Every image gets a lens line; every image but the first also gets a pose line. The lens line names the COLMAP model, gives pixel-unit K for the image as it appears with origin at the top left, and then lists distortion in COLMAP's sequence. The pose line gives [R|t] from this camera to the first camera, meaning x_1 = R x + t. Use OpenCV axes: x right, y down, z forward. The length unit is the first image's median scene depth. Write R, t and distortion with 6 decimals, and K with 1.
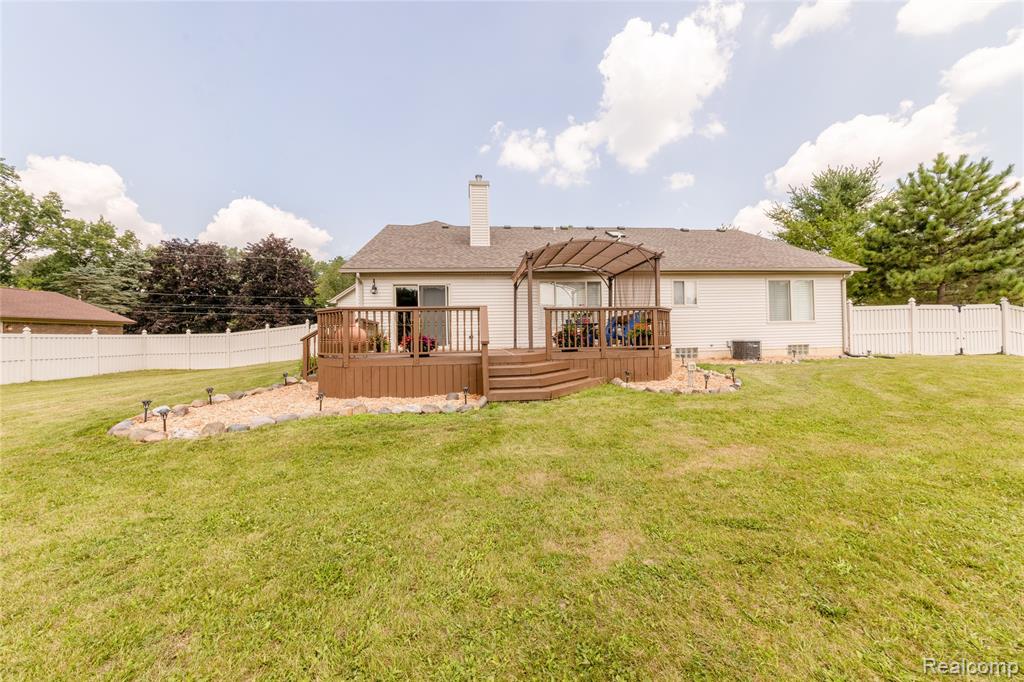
lens RADIAL K [[378.4, 0, 513.4], [0, 378.4, 330.0], [0, 0, 1]] dist [0.012018, 0.000331]
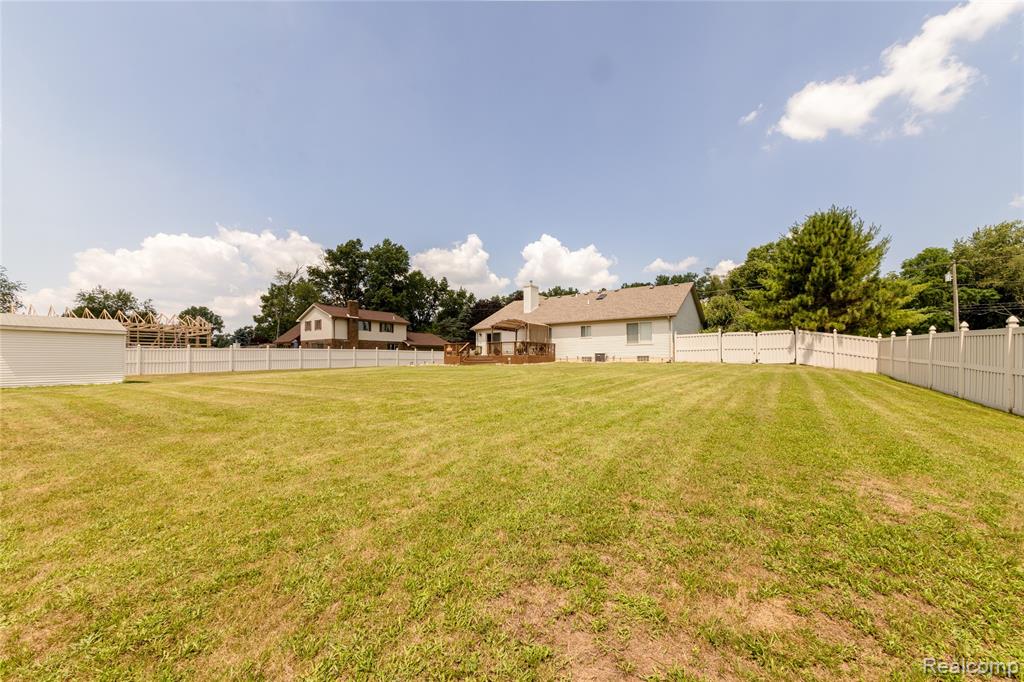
lens RADIAL K [[378.4, 0, 513.4], [0, 378.4, 330.0], [0, 0, 1]] dist [0.012018, 0.000331]
pose [[0.751524, -0.037768, -0.658624, 1.246570], [0.002348, 0.998507, -0.054579, 0.009190], [0.659702, 0.039471, 0.750490, -0.724952]]
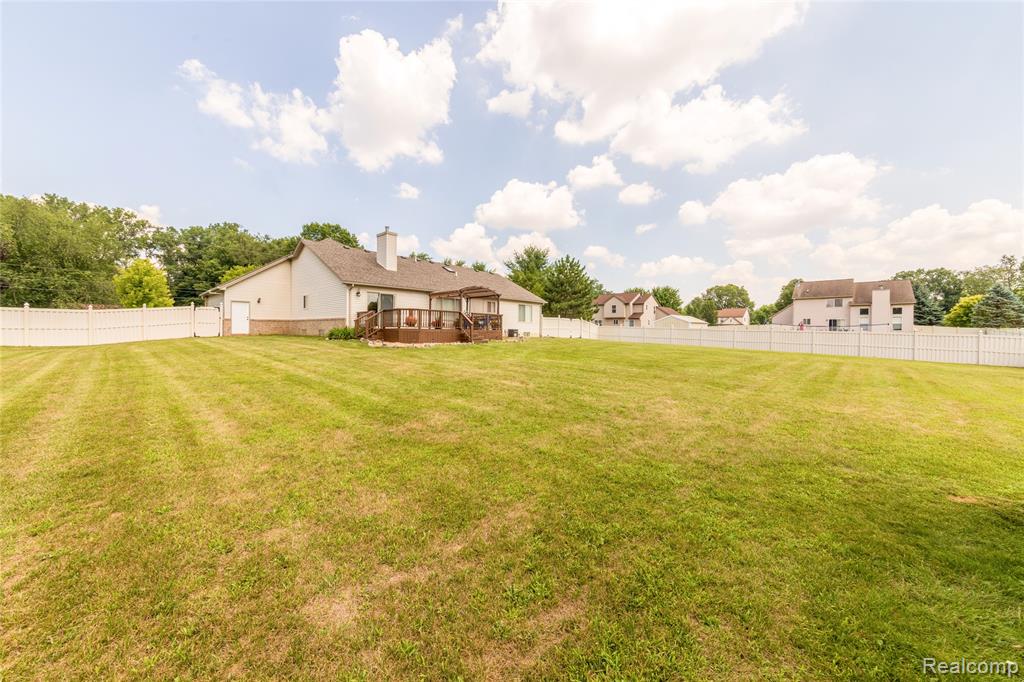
lens RADIAL K [[378.4, 0, 513.4], [0, 378.4, 330.0], [0, 0, 1]] dist [0.012018, 0.000331]
pose [[0.756093, 0.030077, 0.653773, -0.687026], [-0.034437, 0.999388, -0.006151, 0.034927], [-0.653557, -0.017863, 0.756666, -0.582368]]
